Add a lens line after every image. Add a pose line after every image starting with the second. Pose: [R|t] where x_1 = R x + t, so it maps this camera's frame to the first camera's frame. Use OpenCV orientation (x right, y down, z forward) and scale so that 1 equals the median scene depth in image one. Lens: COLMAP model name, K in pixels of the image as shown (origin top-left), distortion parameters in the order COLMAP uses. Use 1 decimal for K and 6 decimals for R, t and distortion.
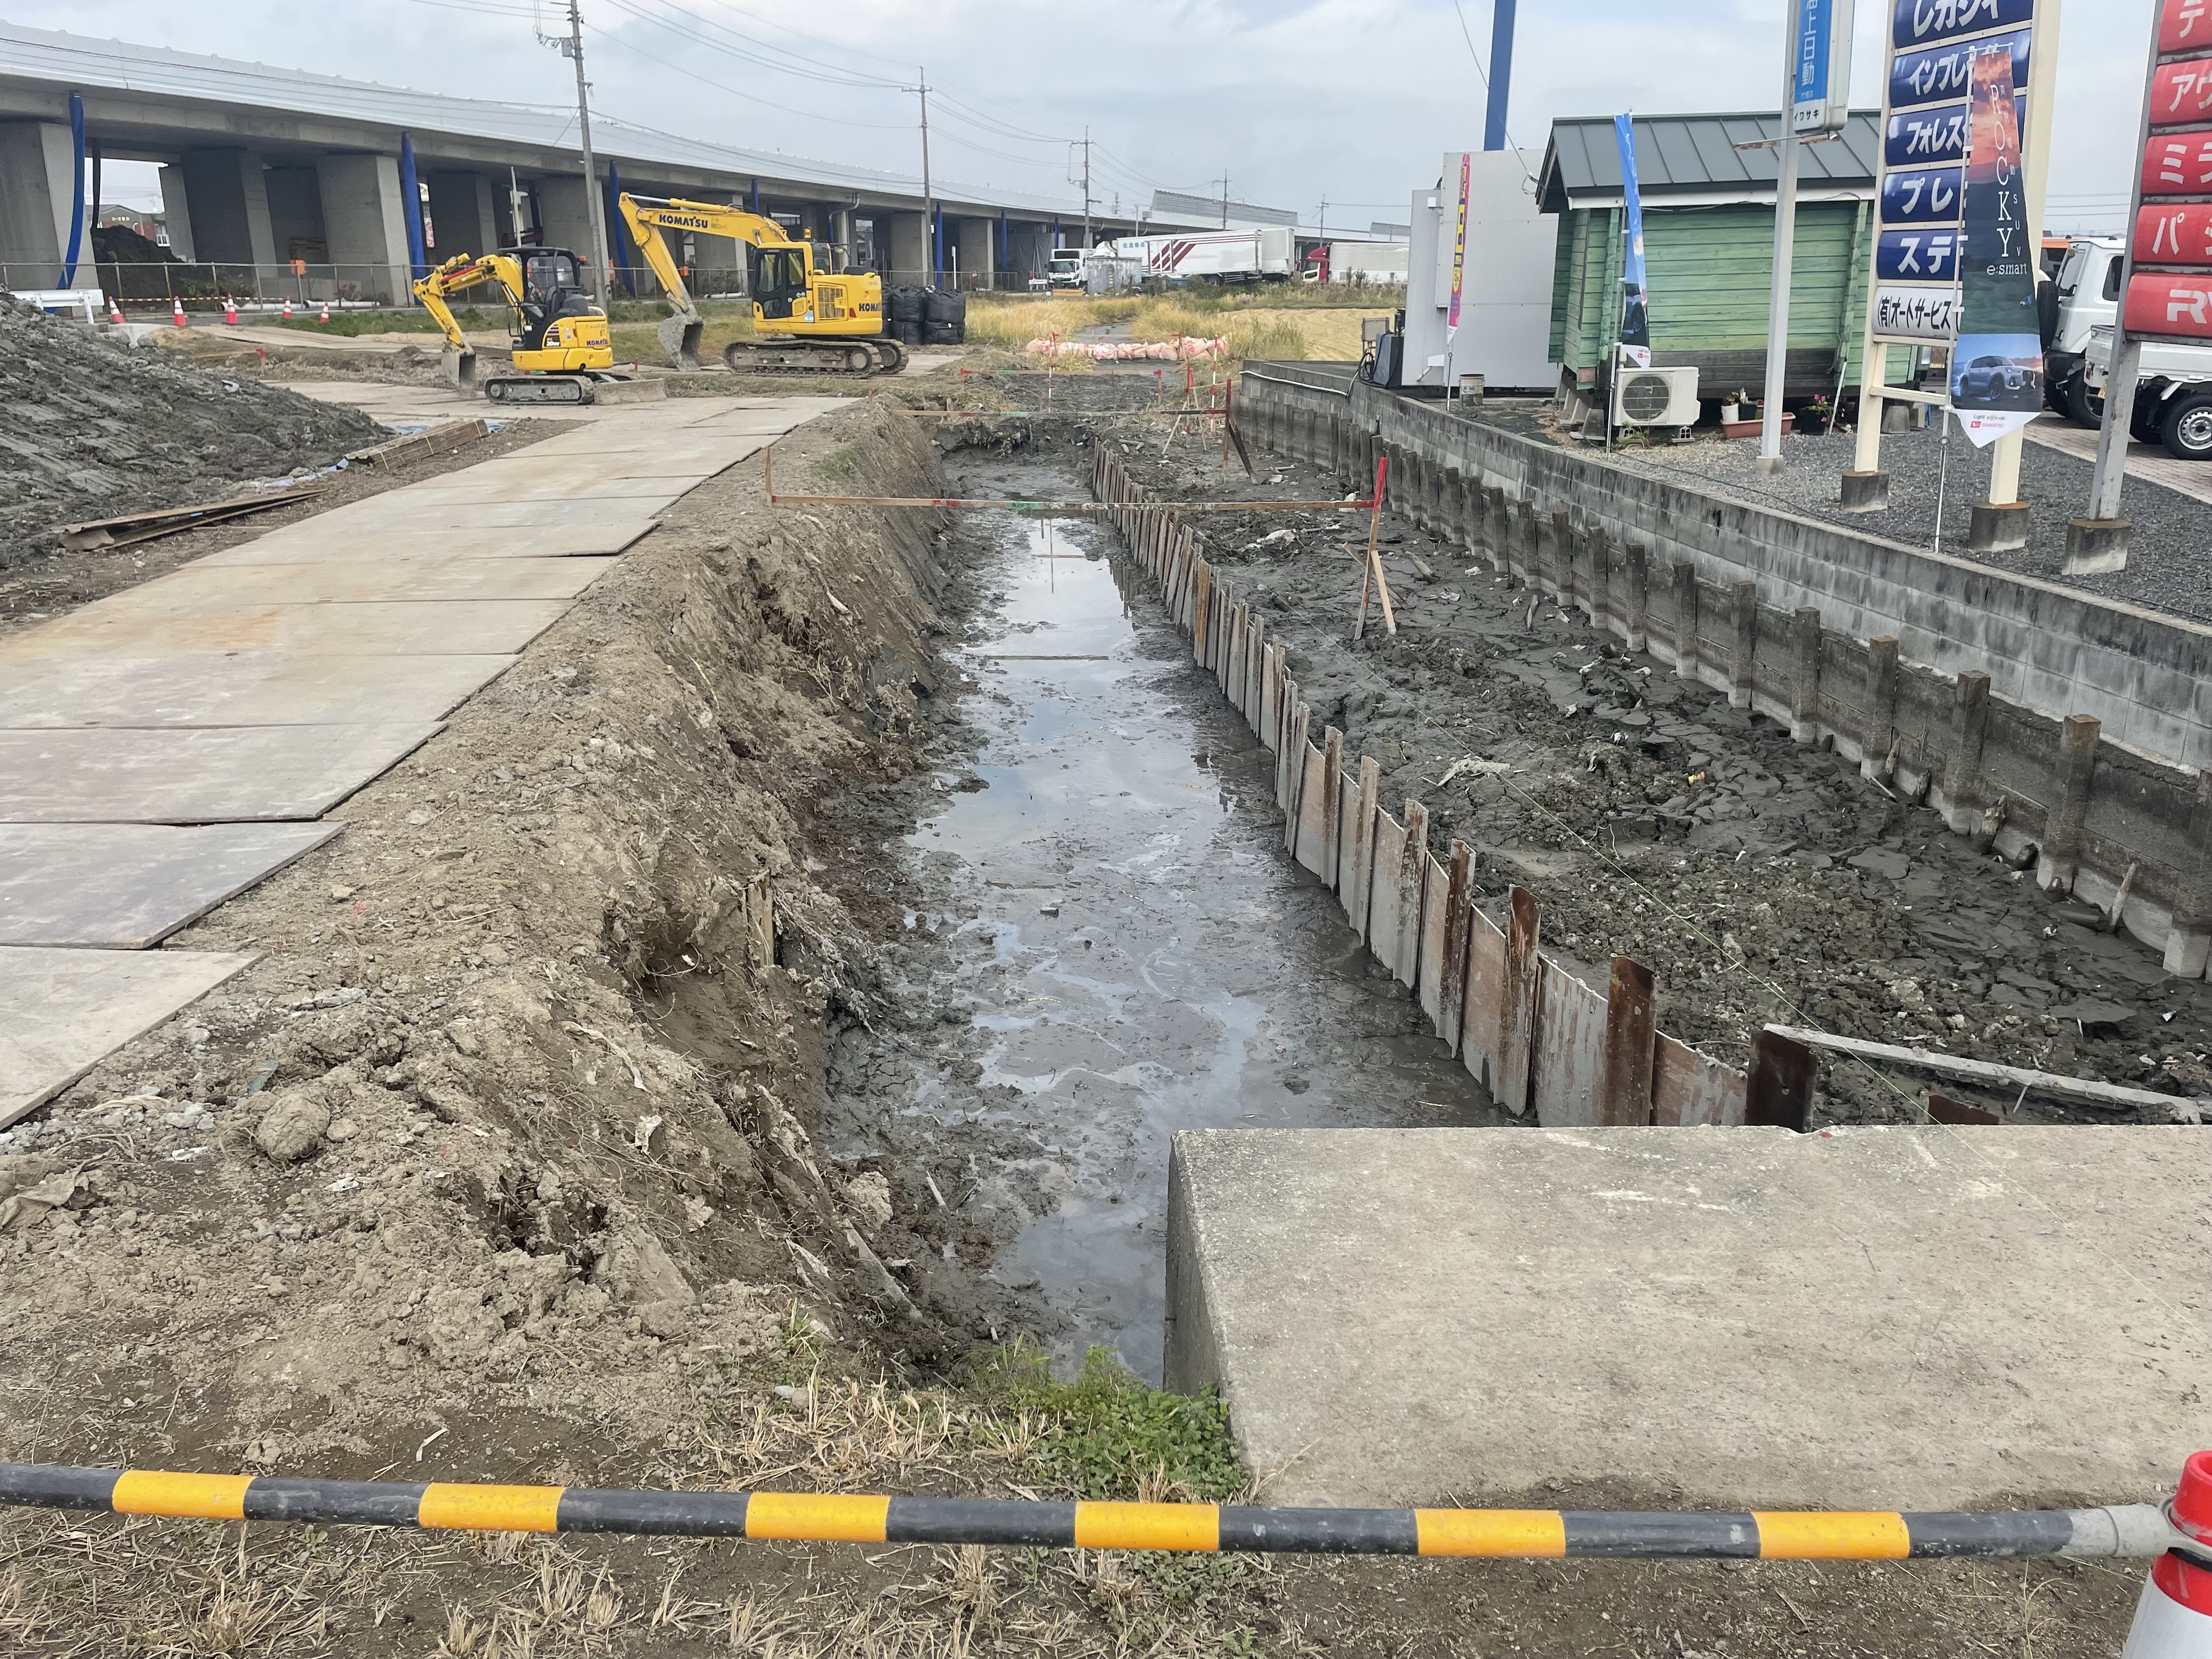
lens RADIAL K [[1681.6, 0, 1108.4], [0, 1681.6, 815.2], [0, 0, 1]] dist [0.103039, -0.128310]
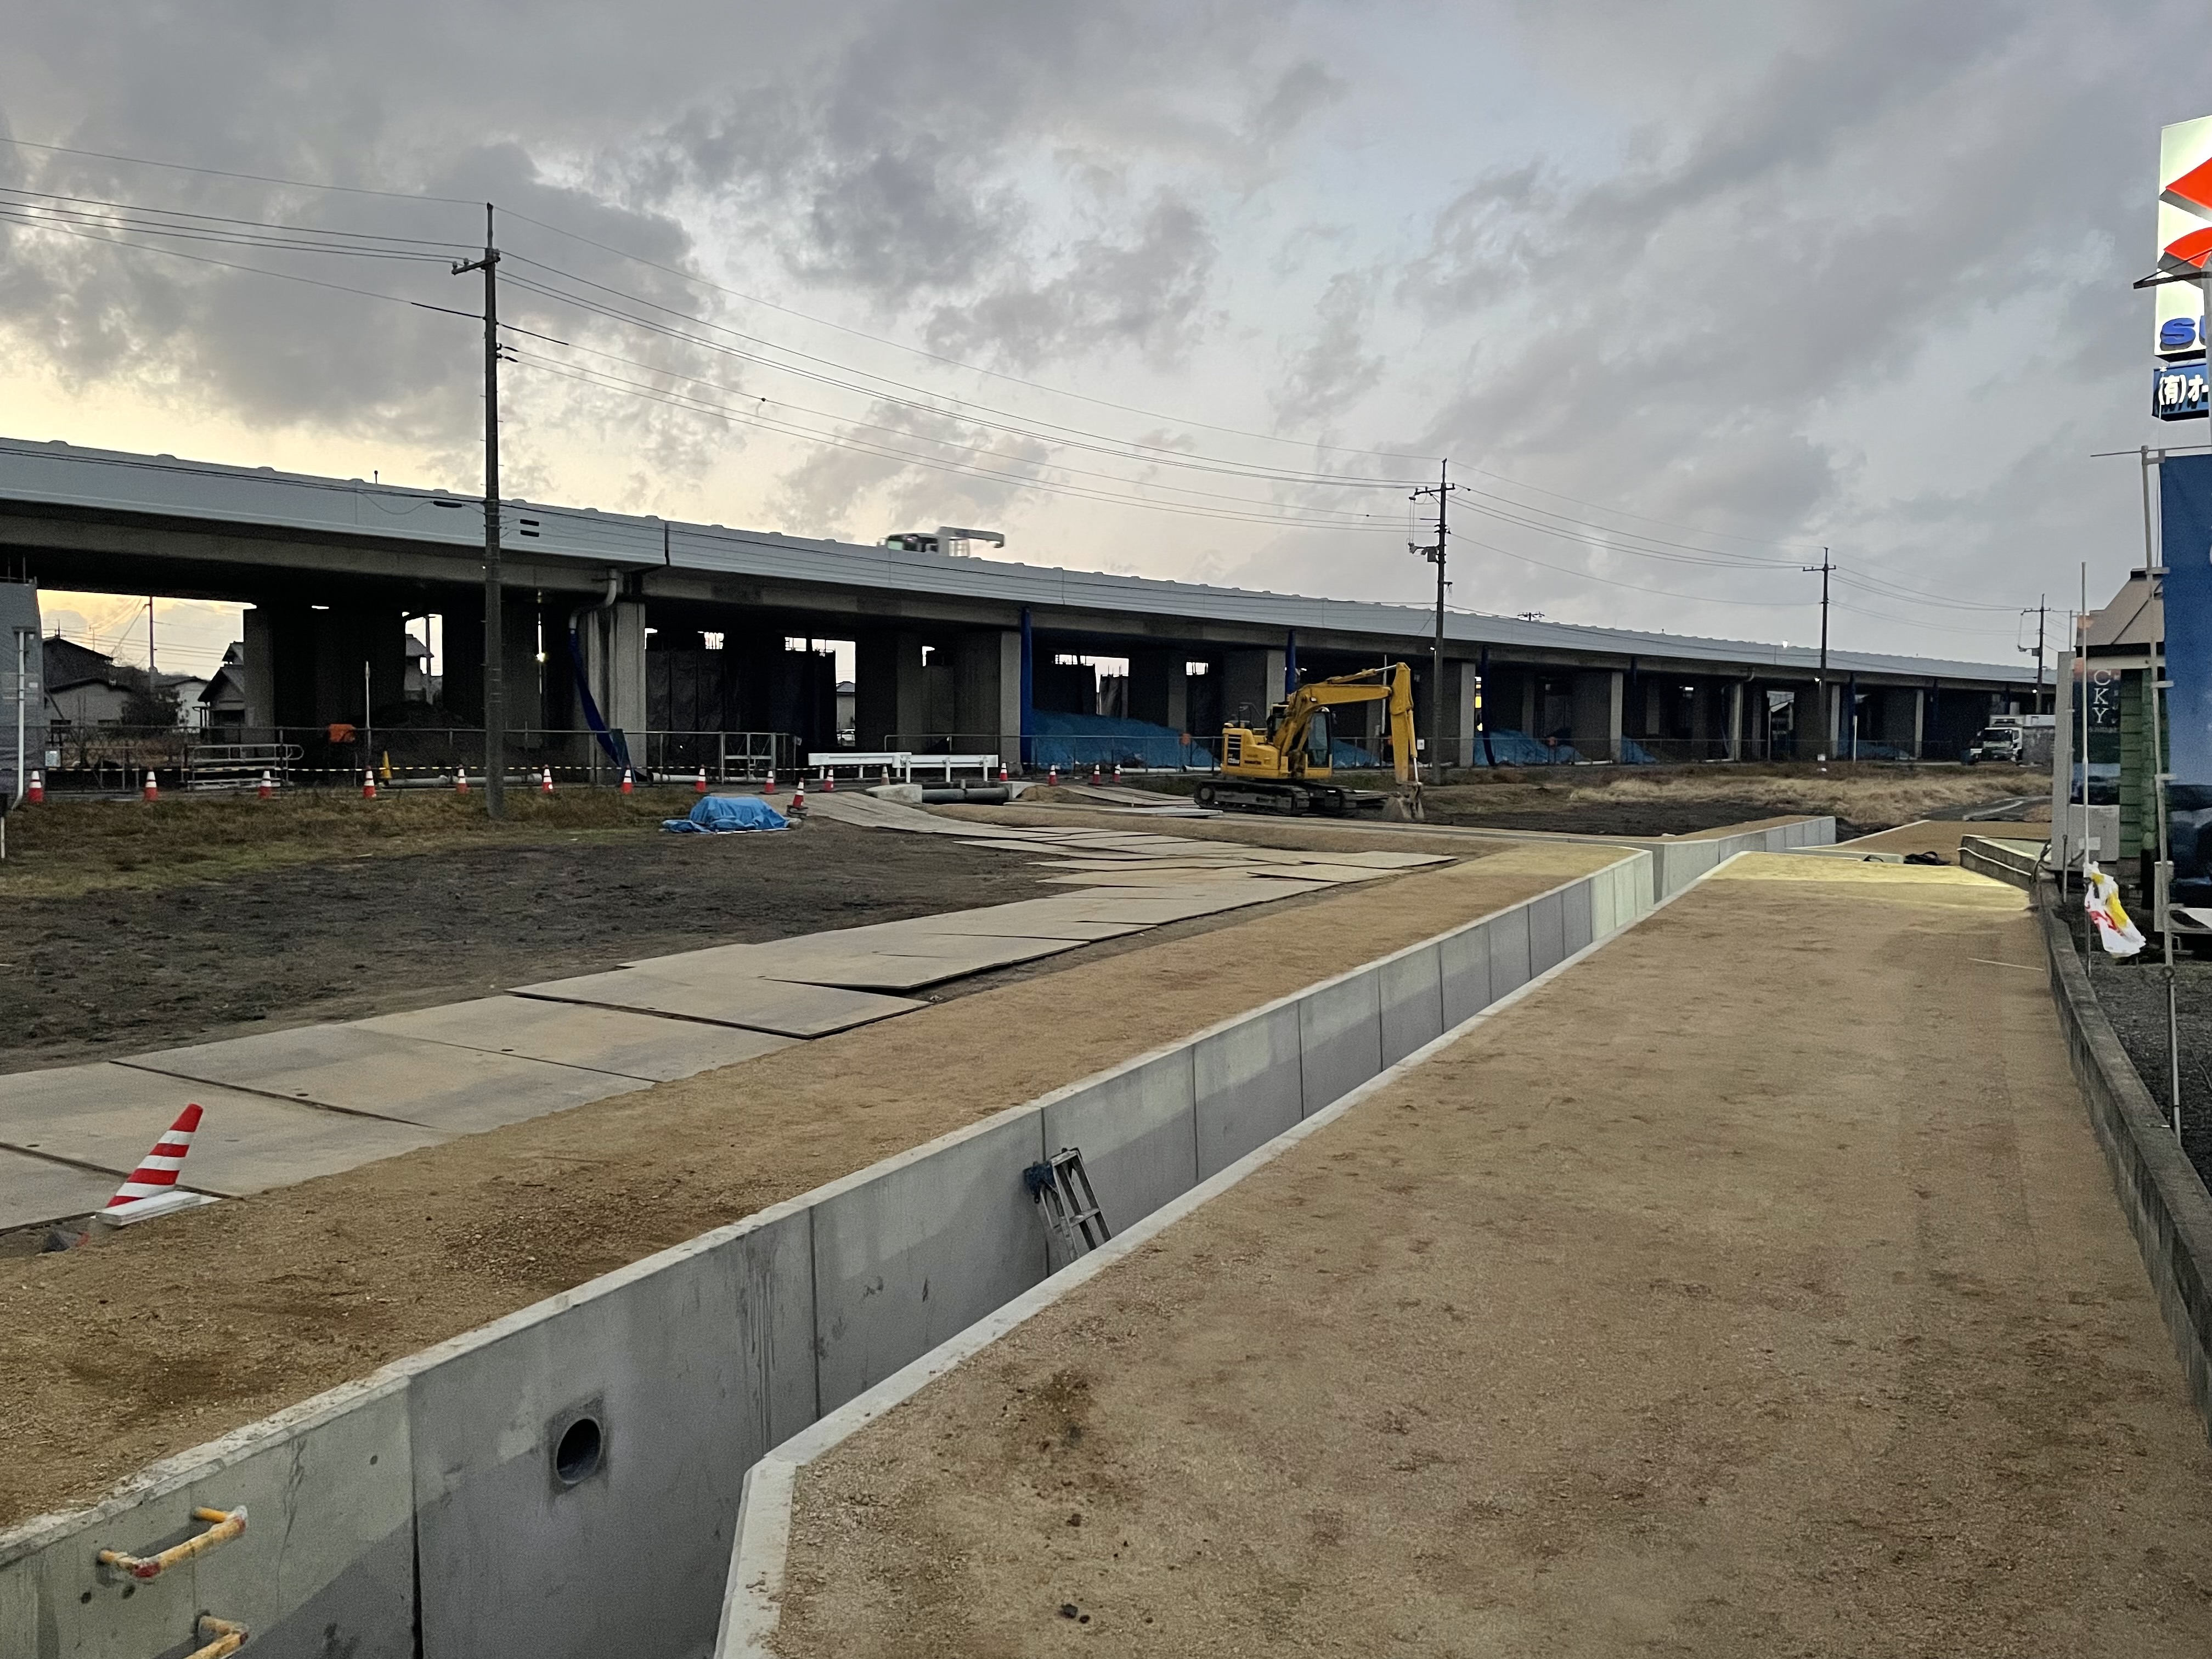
lens RADIAL K [[1663.4, 0, 1102.2], [0, 1663.4, 813.5], [0, 0, 1]] dist [0.106208, -0.133175]
pose [[0.853166, 0.027555, -0.520912, 0.286028], [-0.163493, 0.962413, -0.216865, -0.033833], [0.495357, 0.270187, 0.825603, 0.106624]]
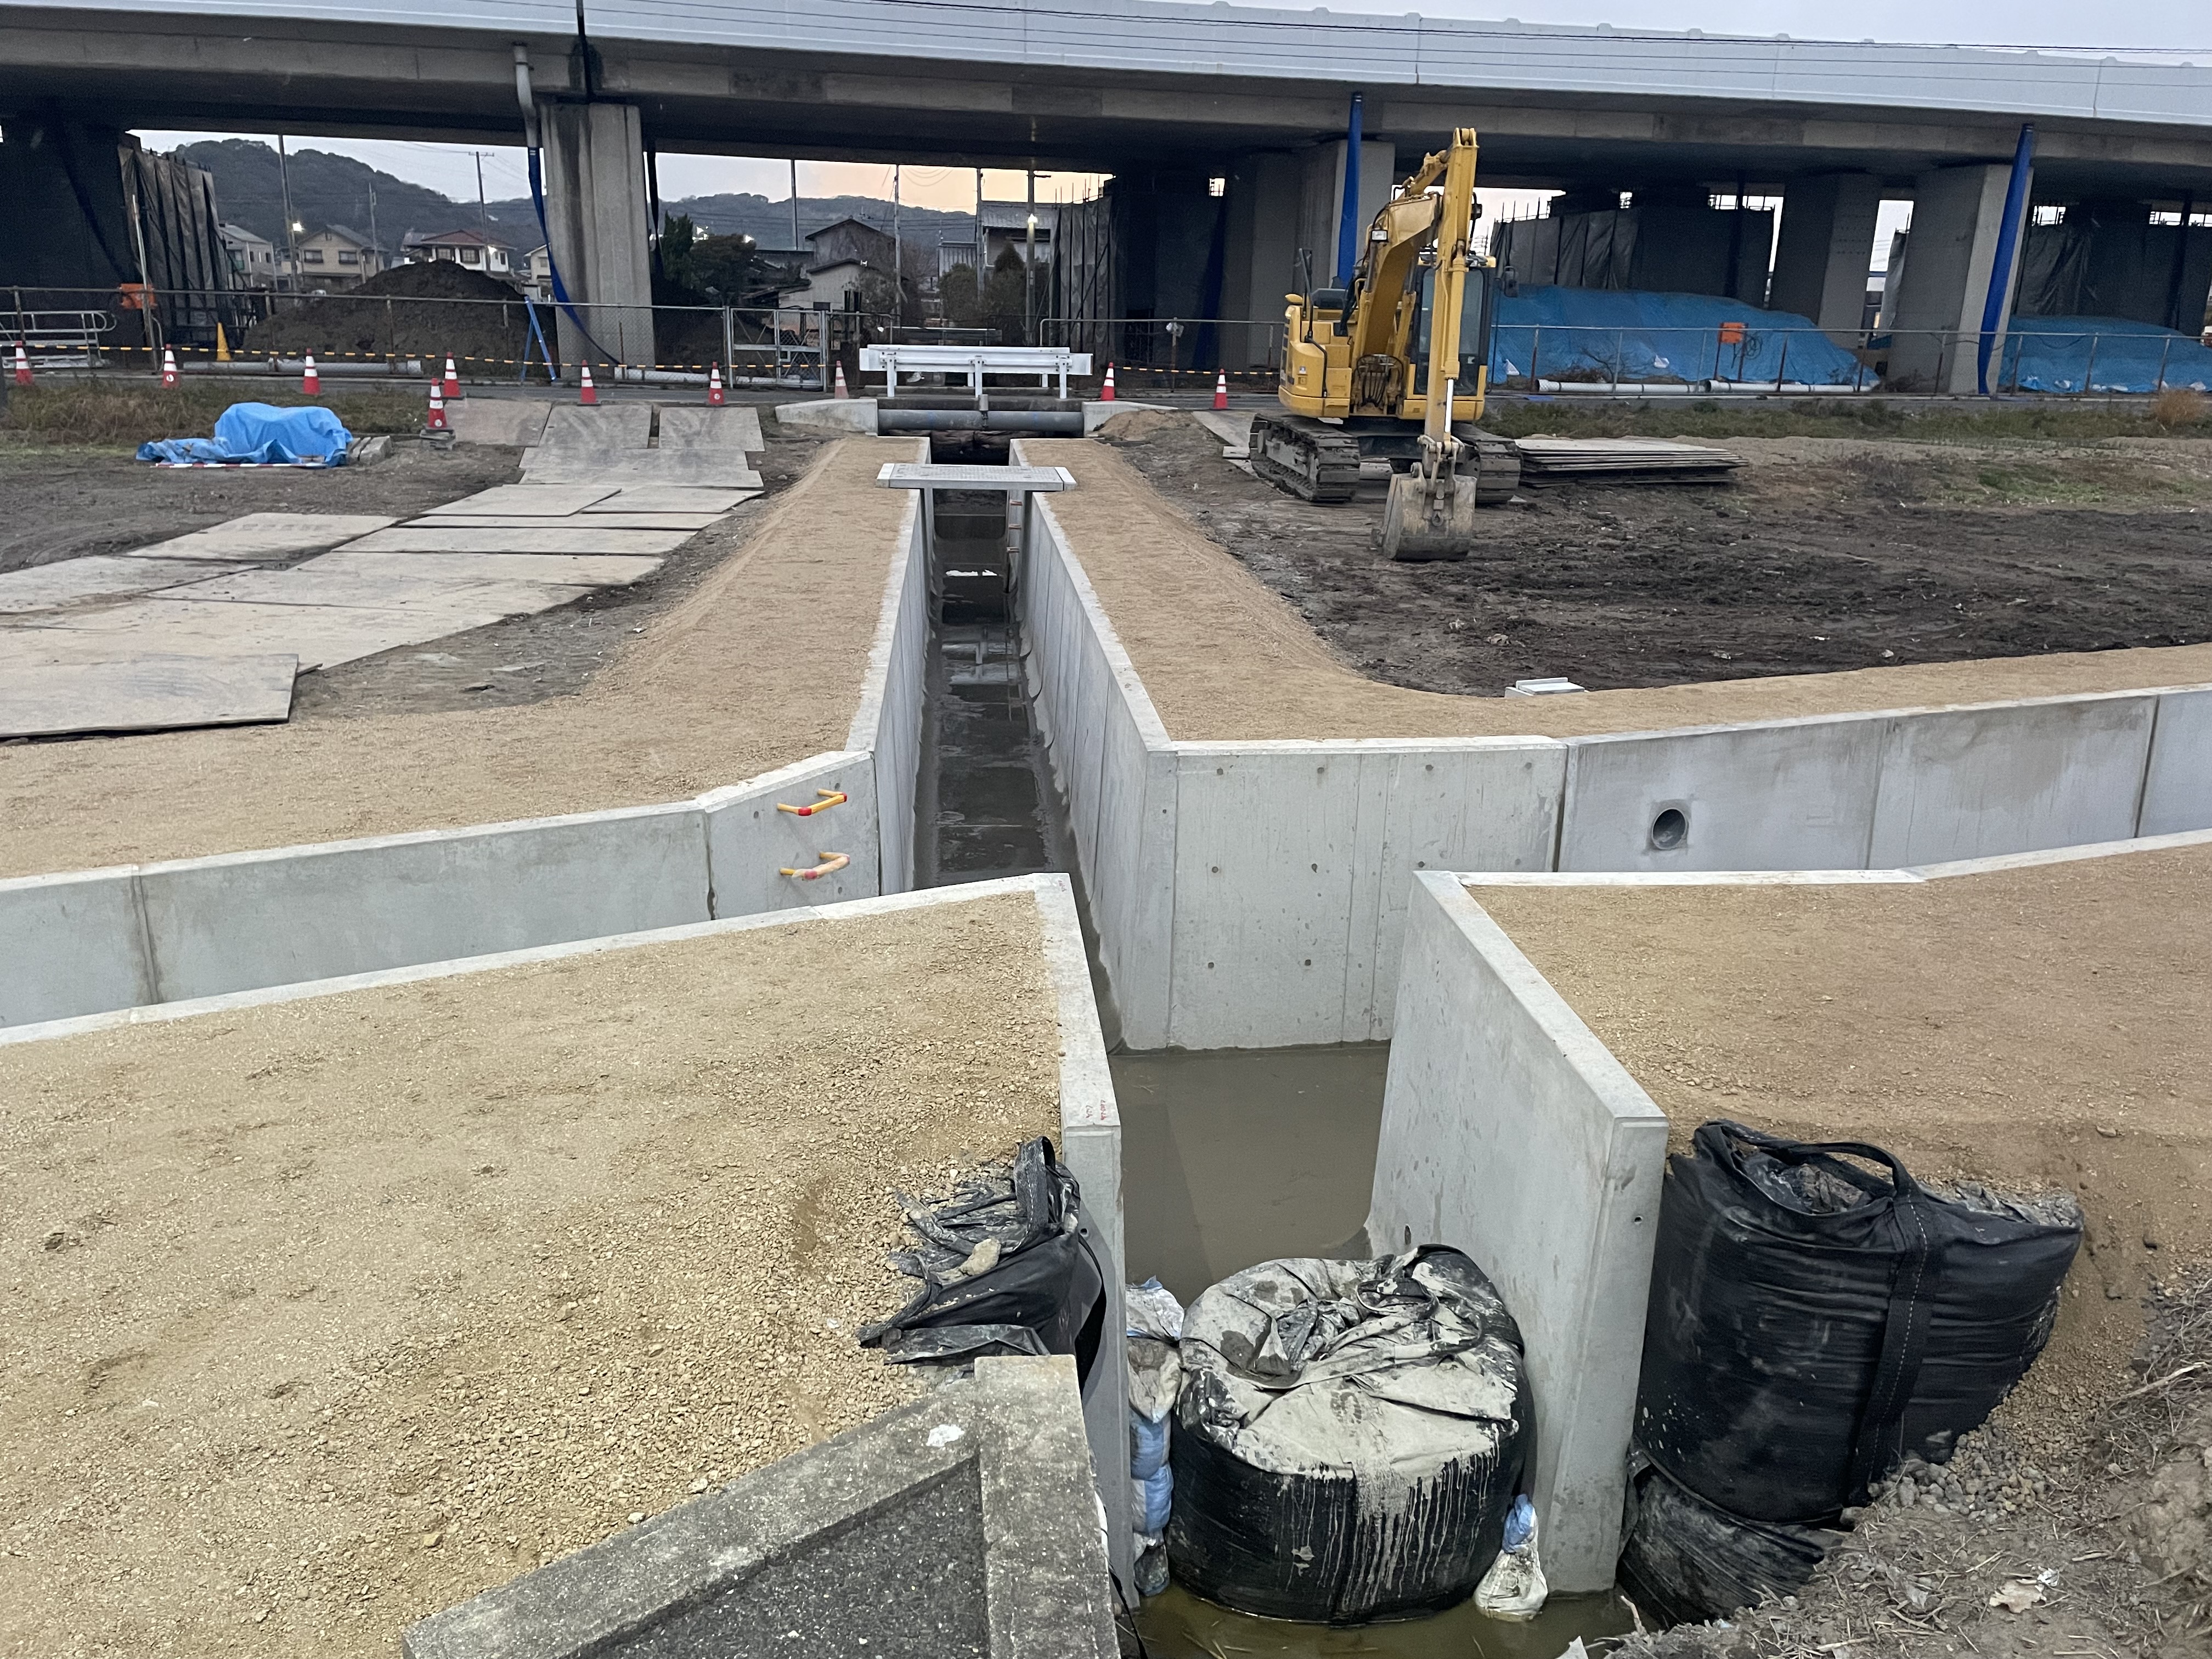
lens RADIAL K [[1663.4, 0, 1102.2], [0, 1663.4, 813.5], [0, 0, 1]] dist [0.106208, -0.133175]
pose [[0.388911, 0.267054, -0.881720, 0.272896], [-0.299633, 0.941697, 0.153057, -0.574676], [0.871188, 0.204667, 0.446254, 1.786869]]
